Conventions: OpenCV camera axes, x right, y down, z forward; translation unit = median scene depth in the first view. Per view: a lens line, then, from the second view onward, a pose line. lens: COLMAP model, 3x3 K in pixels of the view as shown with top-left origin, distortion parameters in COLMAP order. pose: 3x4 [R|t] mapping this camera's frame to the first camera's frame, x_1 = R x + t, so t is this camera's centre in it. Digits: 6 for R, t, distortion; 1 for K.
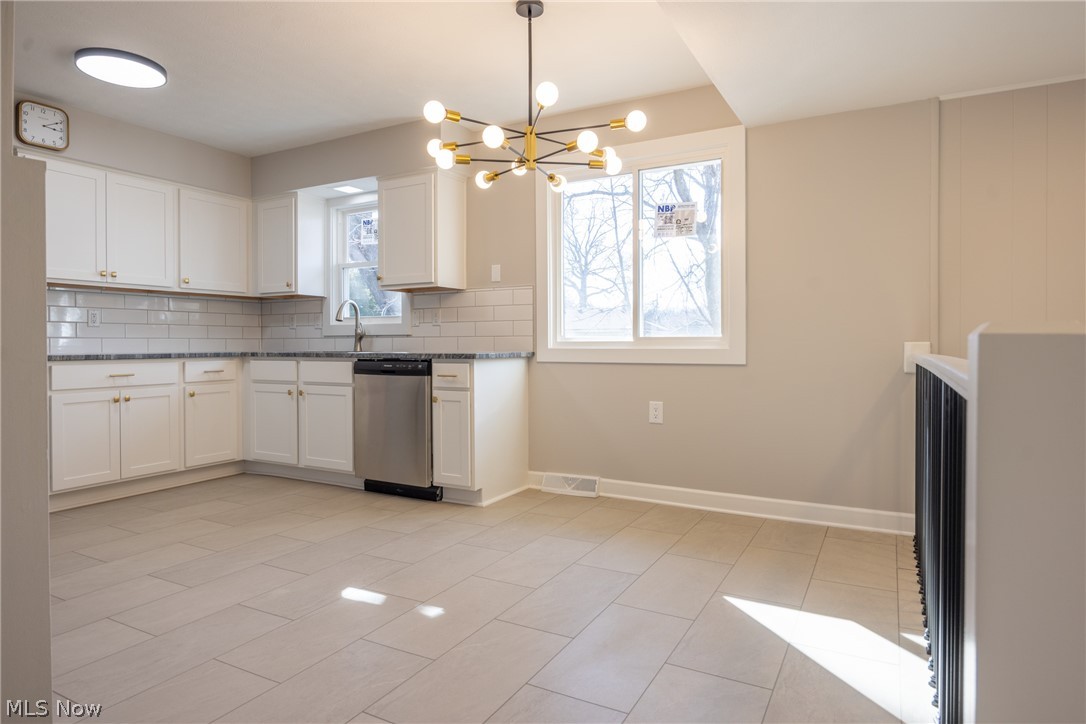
lens RADIAL K [[640.3, 0, 550.6], [0, 640.3, 340.0], [0, 0, 1]] dist [0.003823, 0.000386]
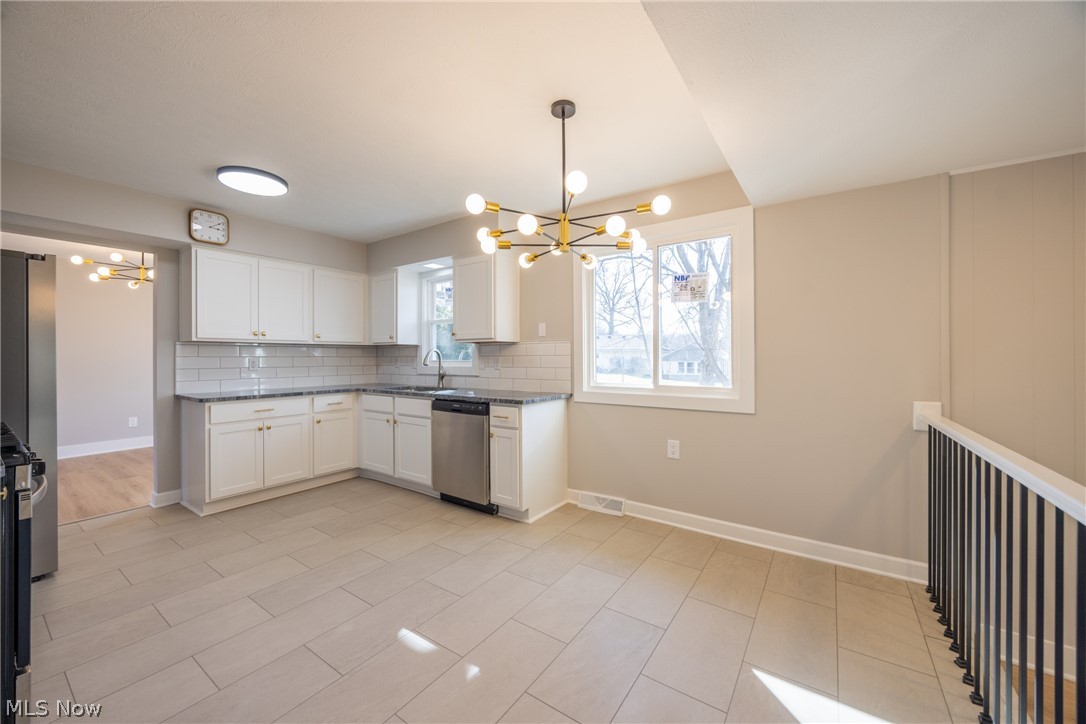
lens RADIAL K [[423.9, 0, 542.4], [0, 423.9, 354.9], [0, 0, 1]] dist [-0.001528, -0.000059]
pose [[0.993904, -0.000650, -0.110249, 0.008841], [0.000624, 1.000000, -0.000269, -0.060499], [0.110249, 0.000198, 0.993904, 0.181501]]
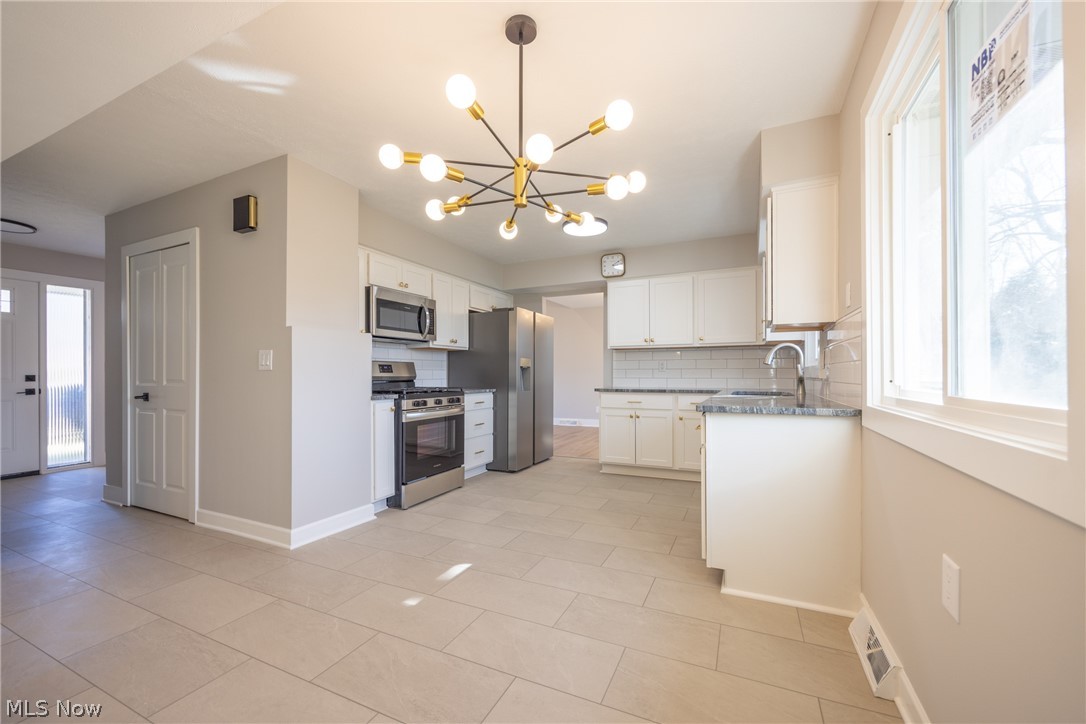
lens RADIAL K [[416.3, 0, 547.5], [0, 416.3, 372.9], [0, 0, 1]] dist [-0.000581, -0.000081]
pose [[0.071905, 0.000914, -0.997411, 0.391091], [0.008713, 0.999961, 0.001545, -0.023618], [0.997373, -0.008802, 0.071895, 0.701801]]
